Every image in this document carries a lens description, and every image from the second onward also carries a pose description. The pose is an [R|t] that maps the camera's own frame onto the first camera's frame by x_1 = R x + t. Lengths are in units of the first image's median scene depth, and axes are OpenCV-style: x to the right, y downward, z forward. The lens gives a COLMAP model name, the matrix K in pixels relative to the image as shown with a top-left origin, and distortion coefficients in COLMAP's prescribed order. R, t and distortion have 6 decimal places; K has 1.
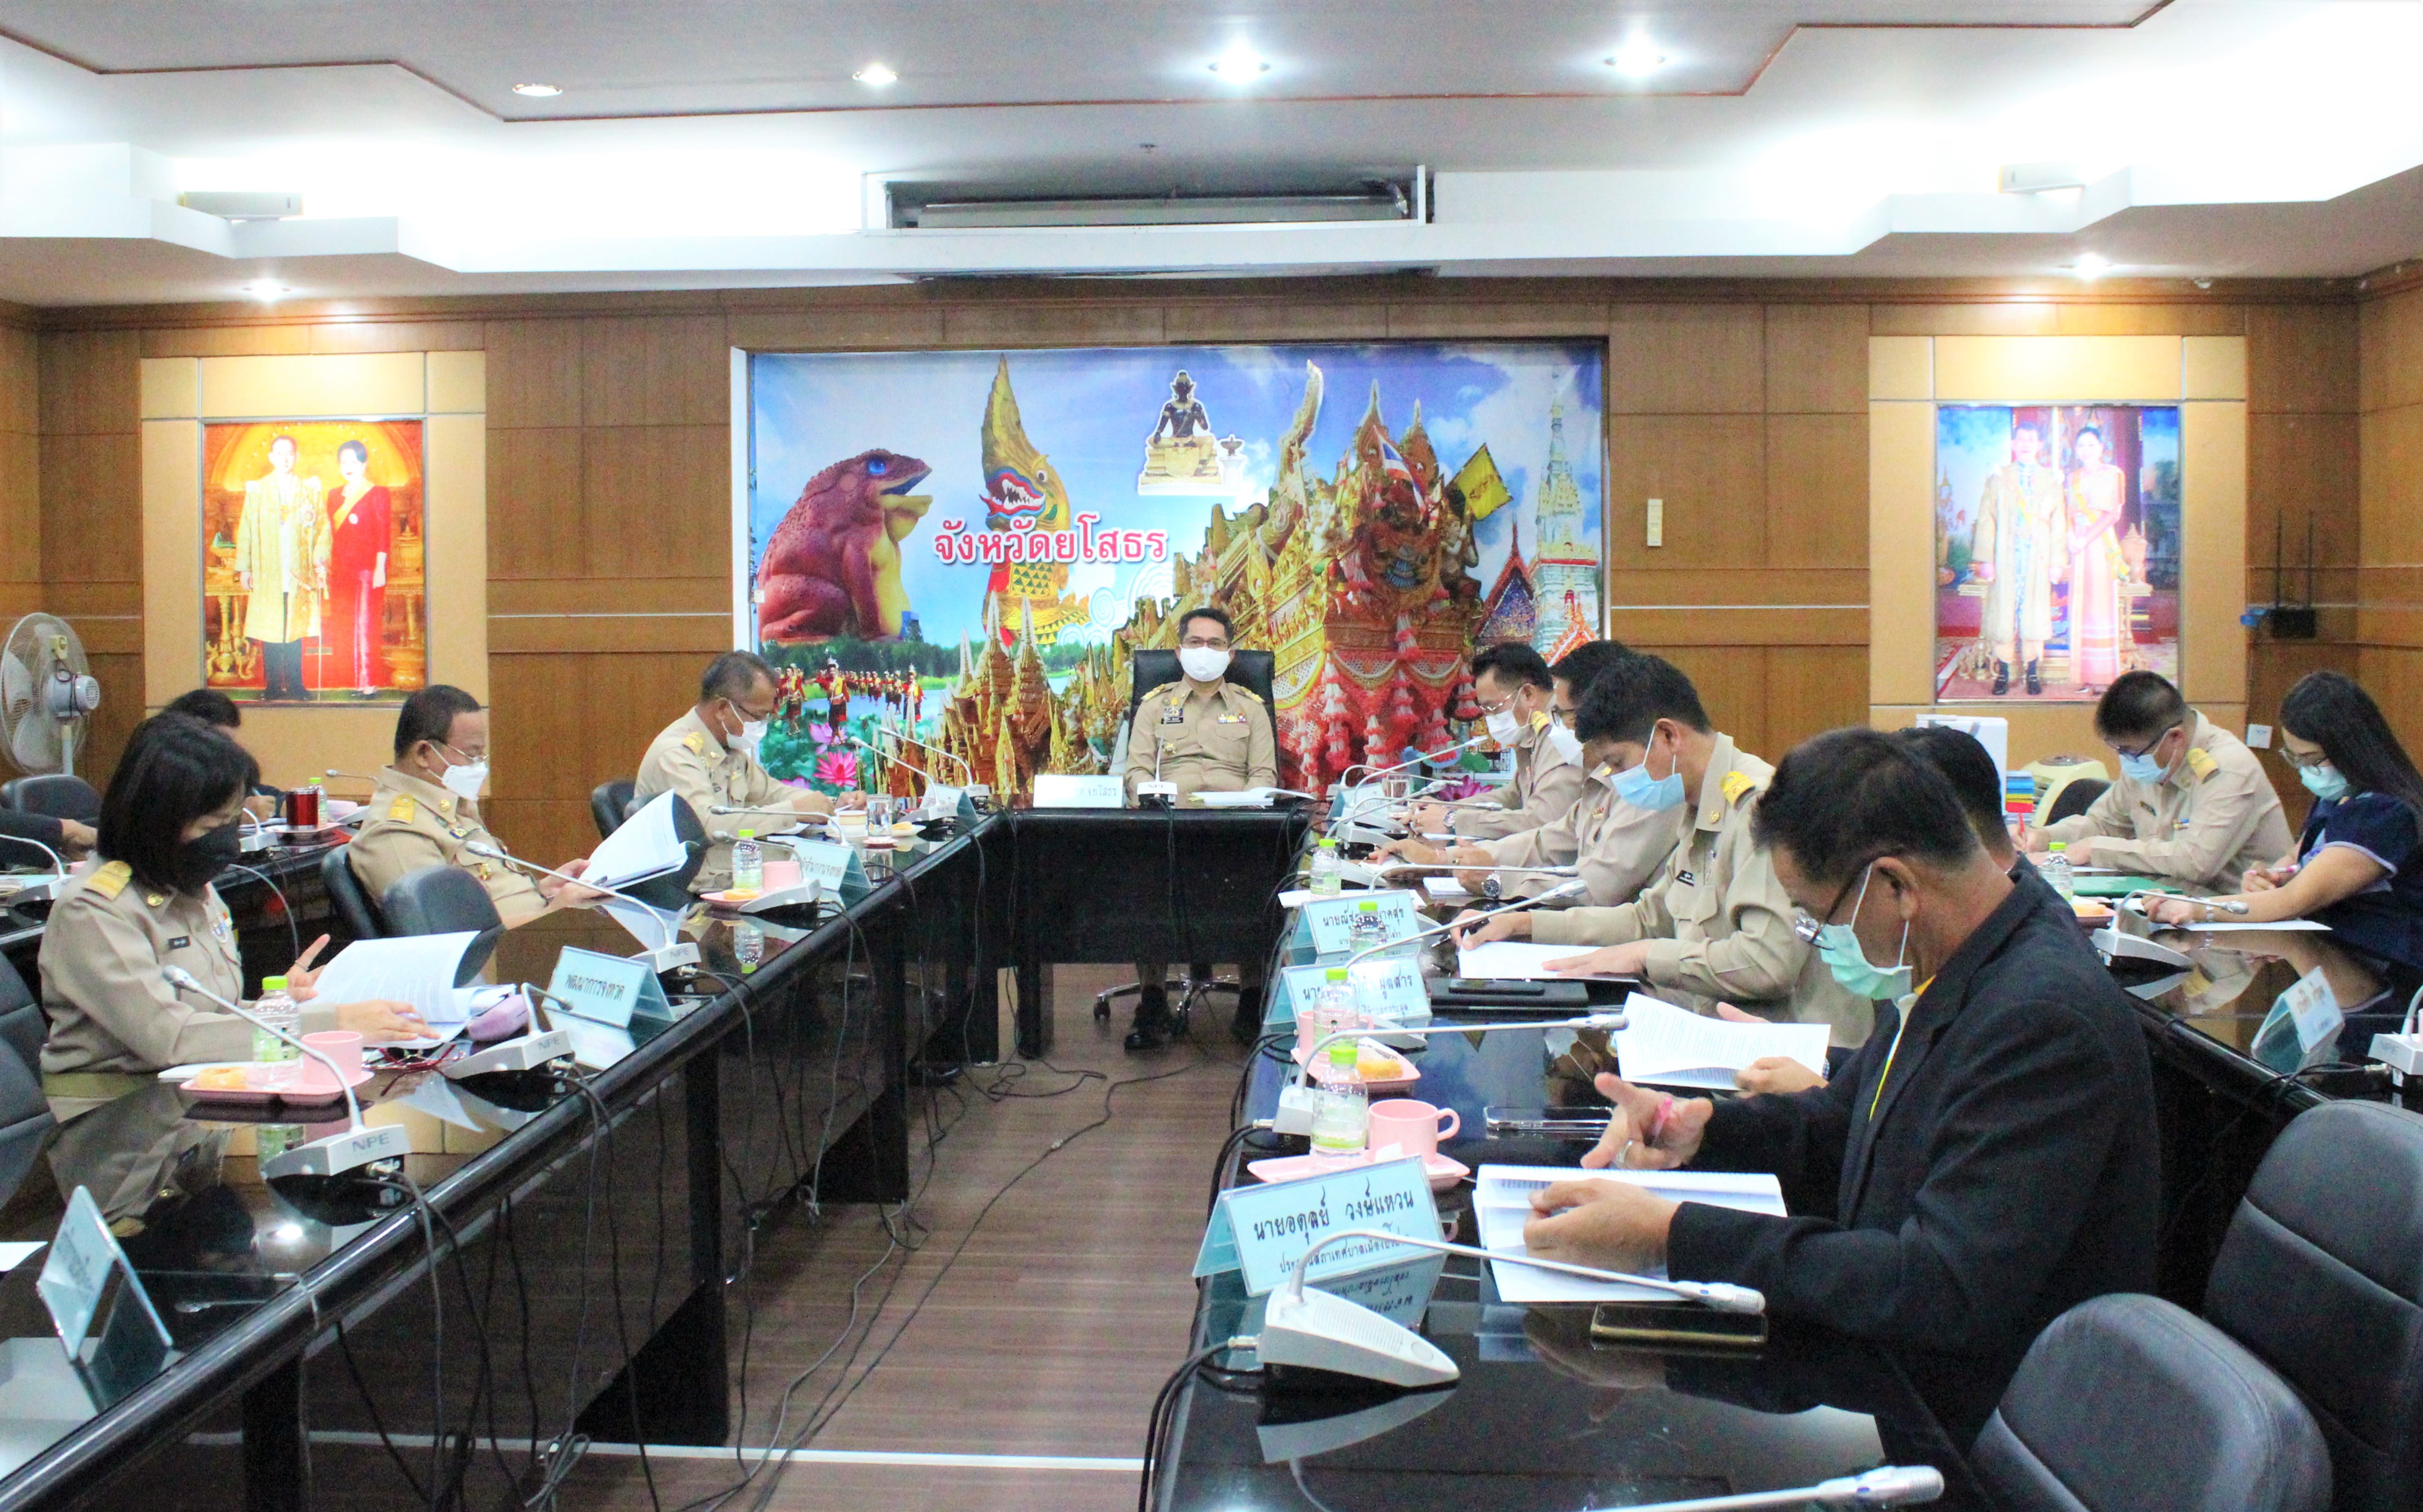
lens RADIAL K [[2388.5, 0, 1211.8], [0, 2388.5, 644.5], [0, 0, 1]] dist [-0.185395, 0.176304]
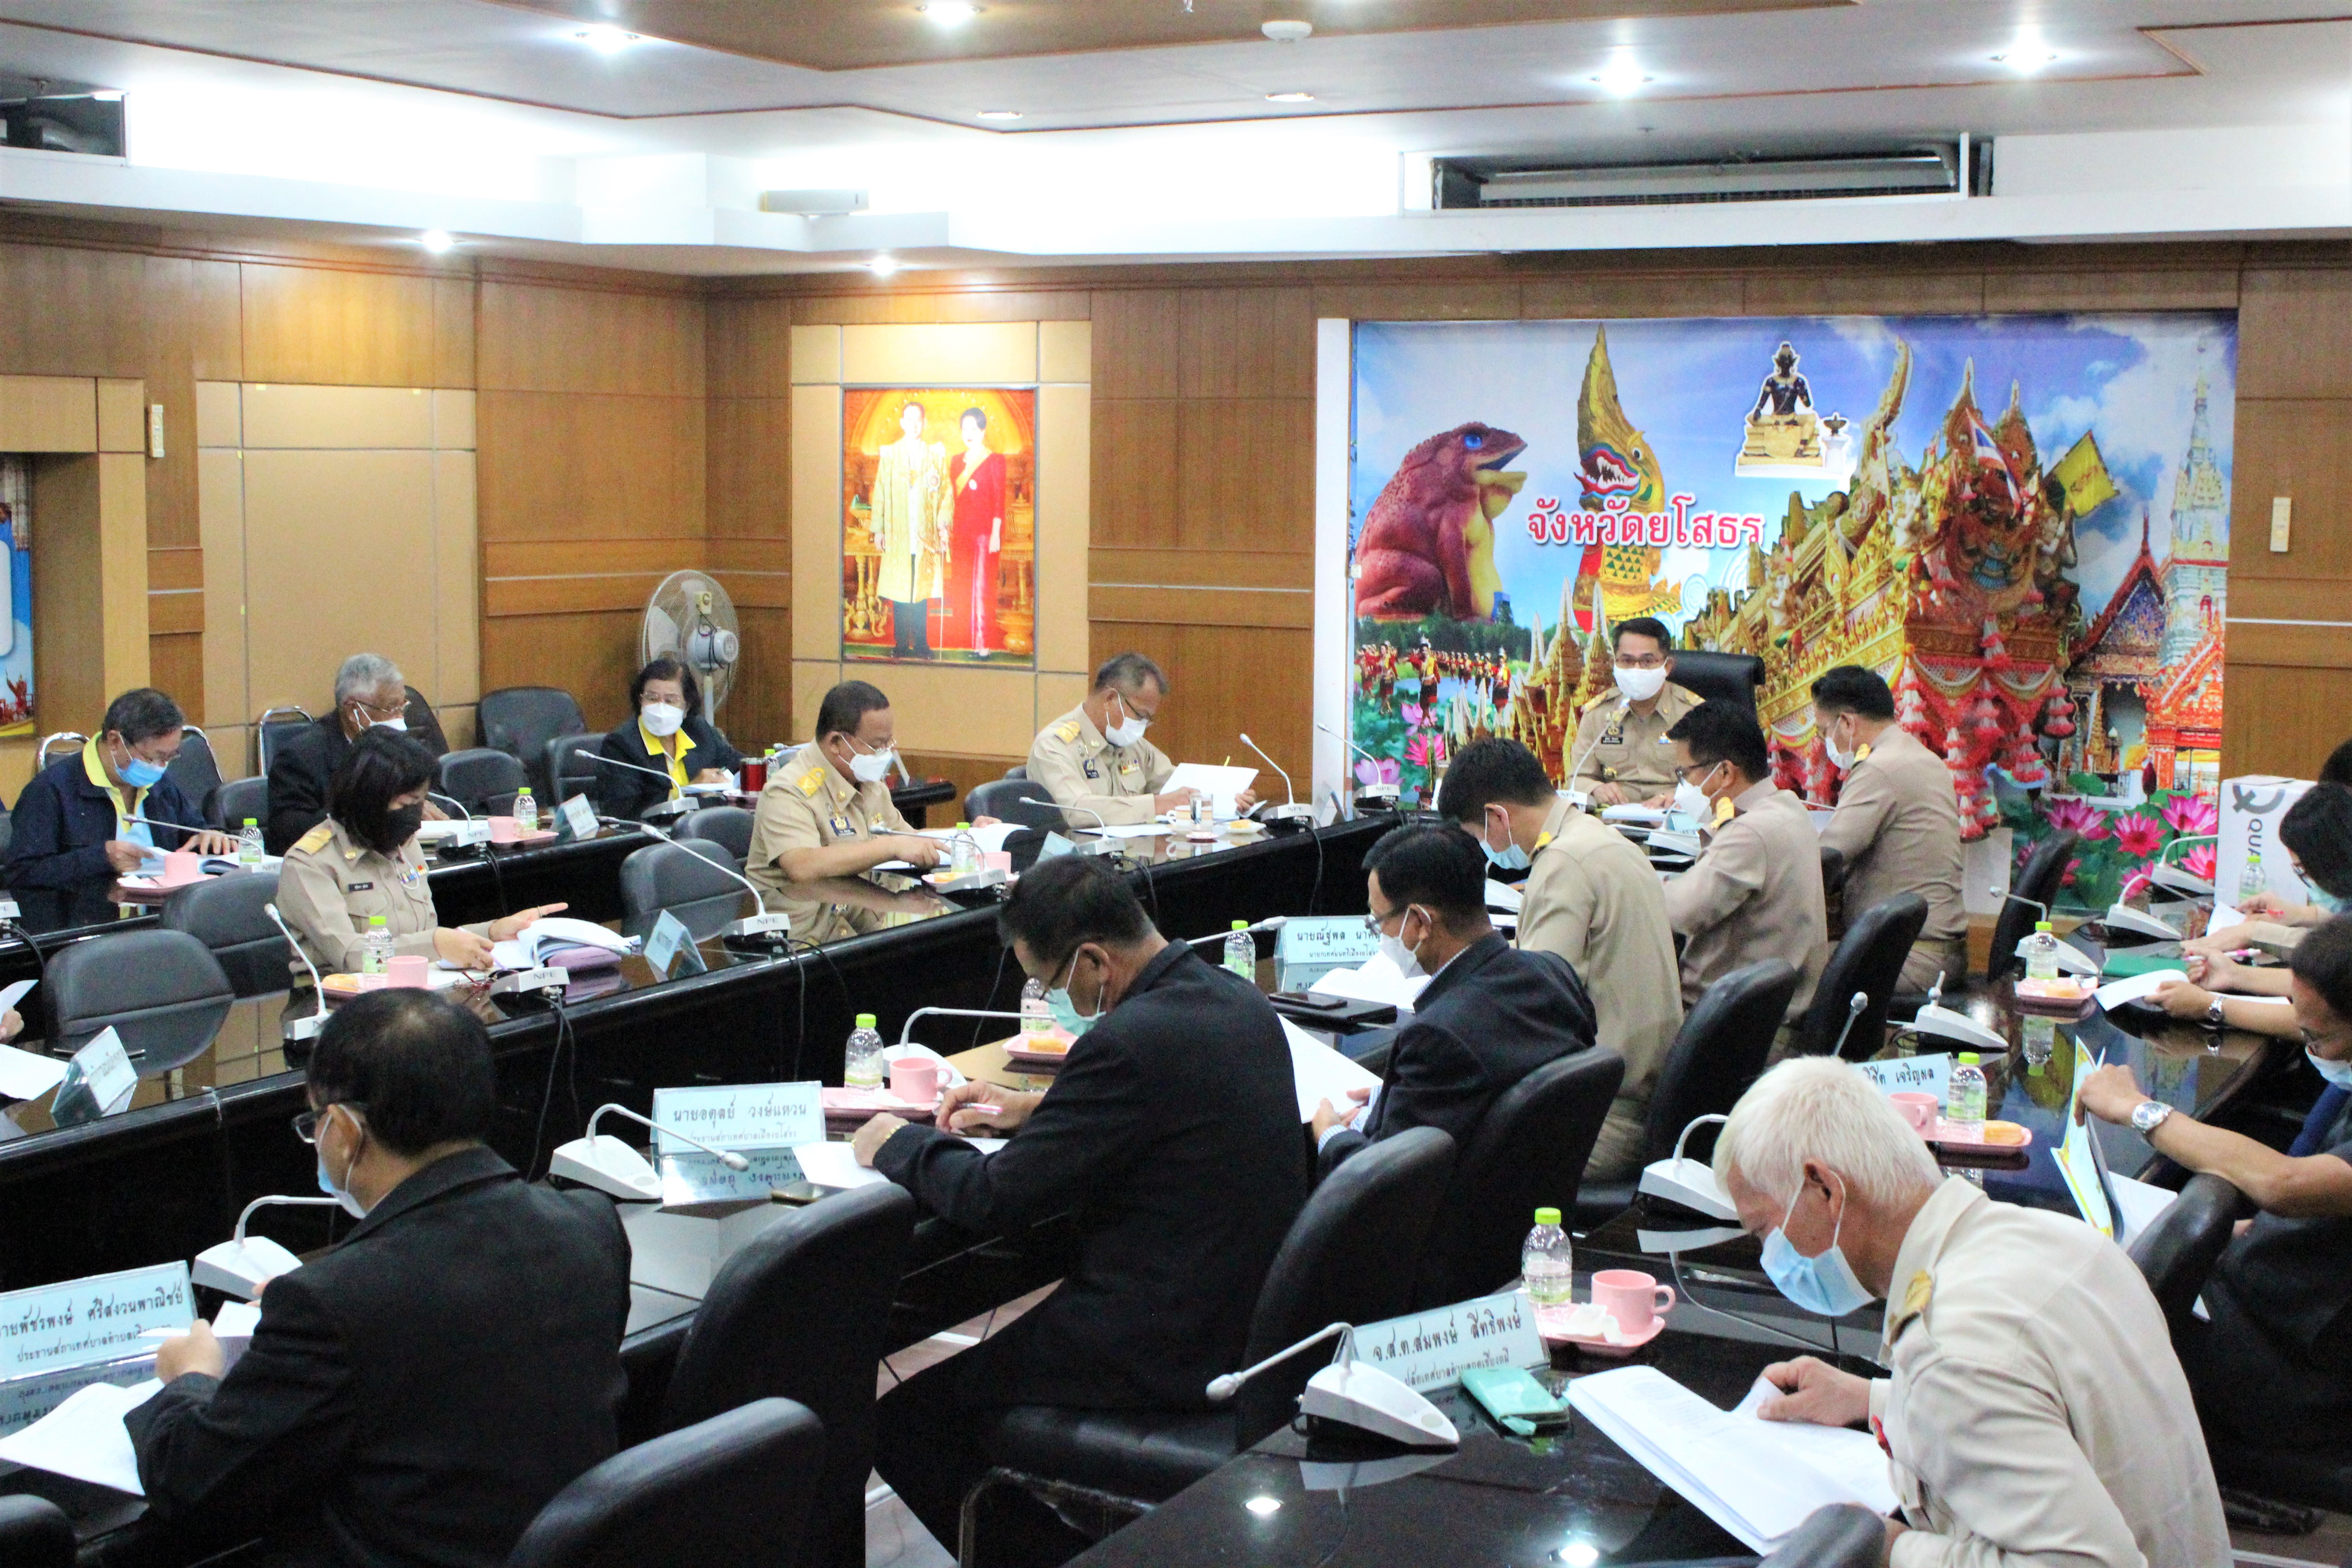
lens RADIAL K [[3045.9, 0, 1176.0], [0, 3045.9, 784.0], [0, 0, 1]] dist [-0.107444, 0.017995]
pose [[0.900717, 0.060576, -0.430162, 0.295502], [-0.025911, 0.995958, 0.085997, -0.039969], [0.433633, -0.066313, 0.898646, -0.170874]]
